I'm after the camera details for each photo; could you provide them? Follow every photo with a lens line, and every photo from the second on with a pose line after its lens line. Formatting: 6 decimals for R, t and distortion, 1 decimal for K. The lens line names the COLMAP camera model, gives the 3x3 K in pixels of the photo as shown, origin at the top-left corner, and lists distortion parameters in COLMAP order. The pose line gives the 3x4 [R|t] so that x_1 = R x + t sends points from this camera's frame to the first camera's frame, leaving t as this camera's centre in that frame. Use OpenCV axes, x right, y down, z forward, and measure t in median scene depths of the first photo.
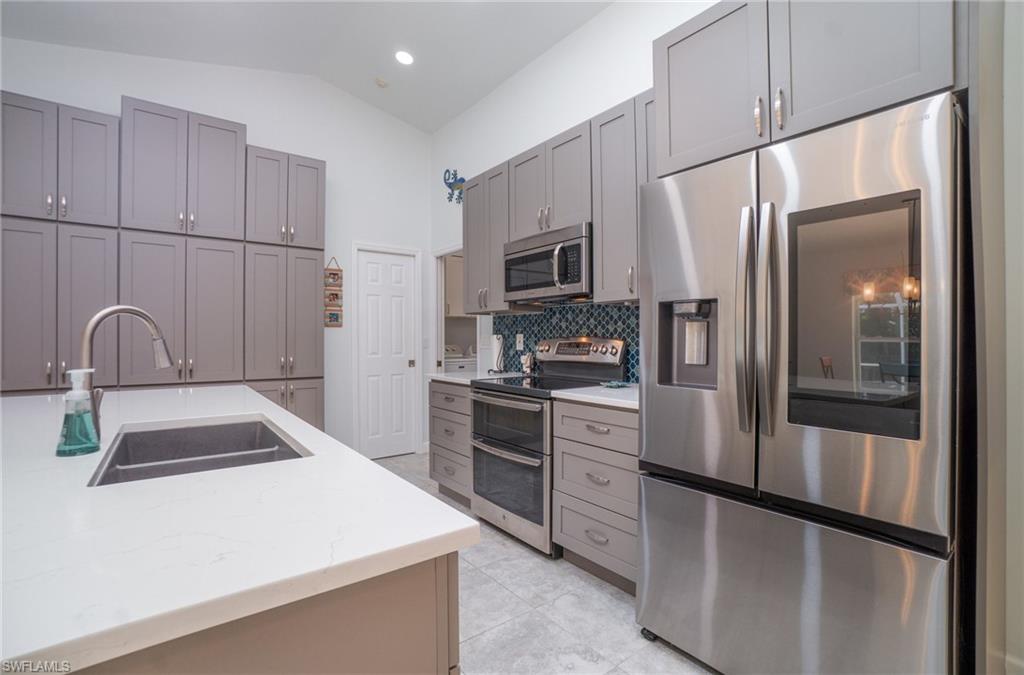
lens RADIAL K [[465.9, 0, 517.6], [0, 465.9, 331.7], [0, 0, 1]] dist [0.000412, 0.000285]
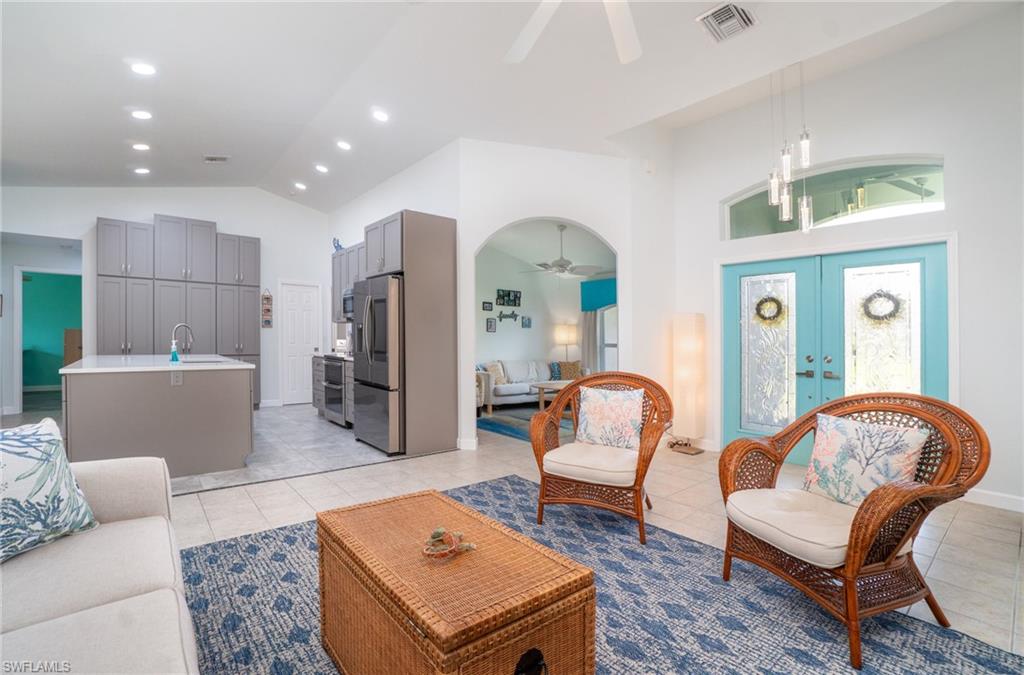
lens RADIAL K [[465.9, 0, 506.8], [0, 465.9, 343.6], [0, 0, 1]] dist [0.000412, 0.000285]
pose [[0.999802, 0.012100, 0.015816, 0.572926], [-0.012541, 0.999527, 0.028063, -0.013299], [-0.015469, -0.028256, 0.999481, -0.925532]]
